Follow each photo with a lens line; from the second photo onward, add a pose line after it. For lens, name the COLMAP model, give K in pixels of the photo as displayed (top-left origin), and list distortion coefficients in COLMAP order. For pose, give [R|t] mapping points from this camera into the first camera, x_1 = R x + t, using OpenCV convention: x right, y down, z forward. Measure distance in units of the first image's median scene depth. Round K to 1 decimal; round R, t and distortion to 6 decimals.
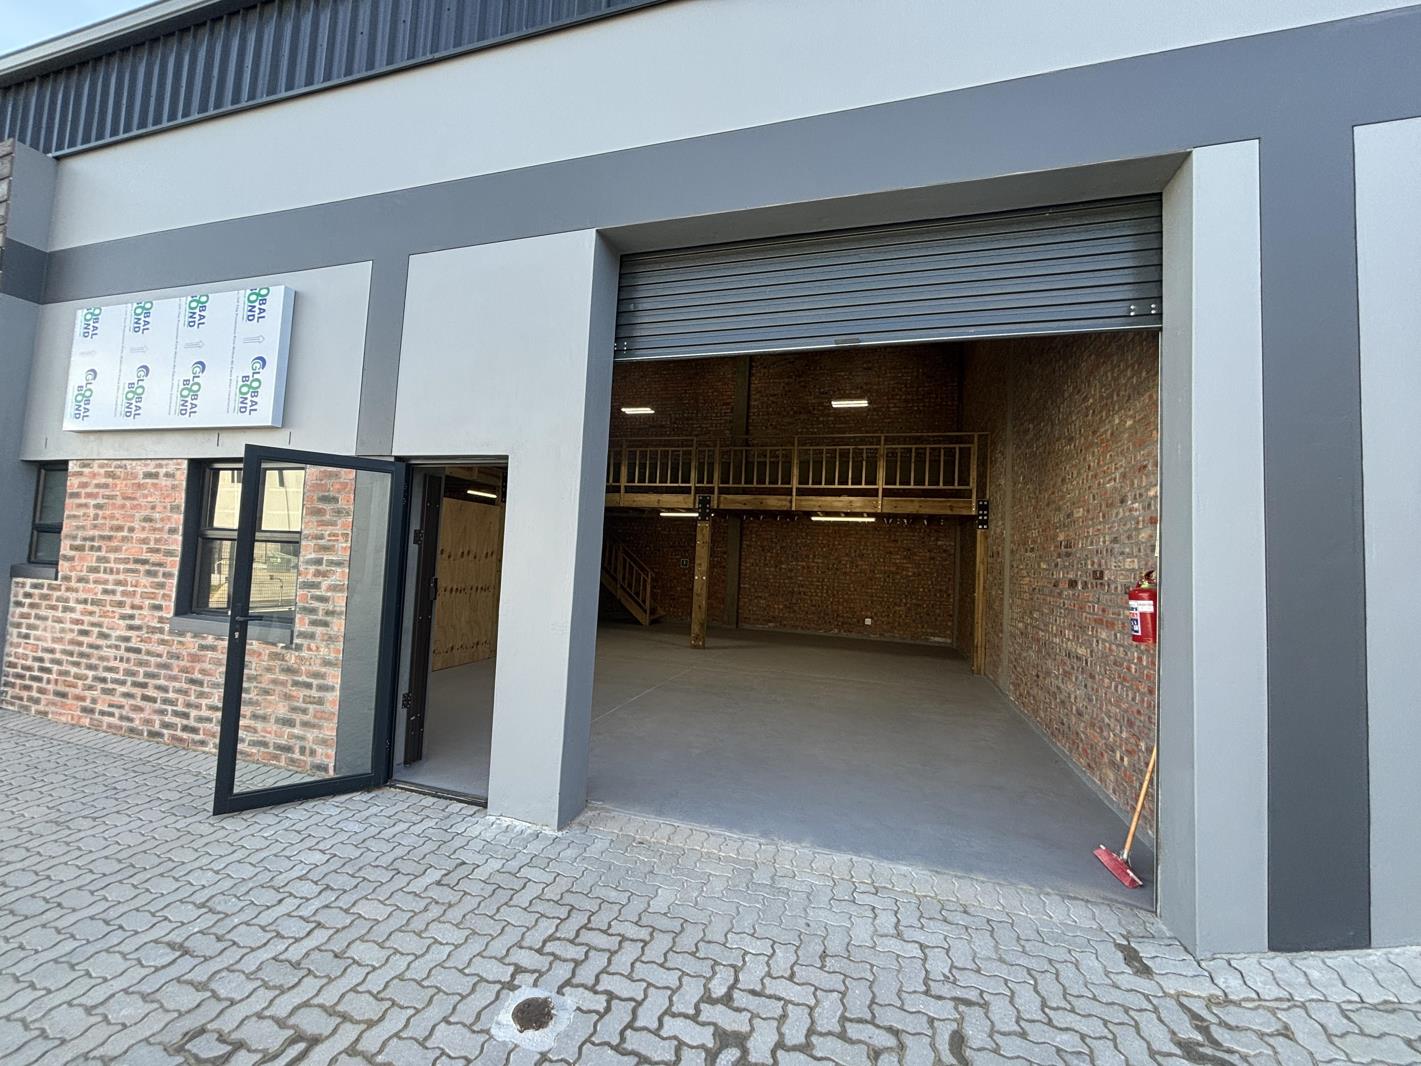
lens RADIAL K [[573.8, 0, 701.0], [0, 573.8, 534.0], [0, 0, 1]] dist [0.007324, -0.000976]
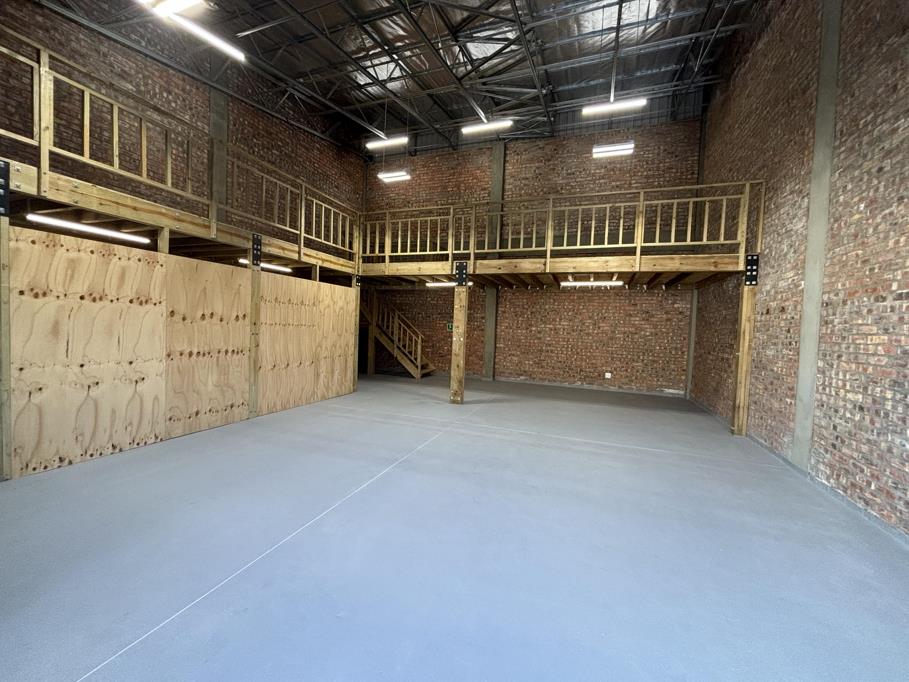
lens RADIAL K [[367.1, 0, 448.3], [0, 367.1, 345.0], [0, 0, 1]] dist [0.007324, -0.000976]
pose [[0.997713, -0.007968, -0.067125, 0.033300], [0.014129, 0.995675, 0.091822, 0.030108], [0.066103, -0.092560, 0.993510, 0.391797]]
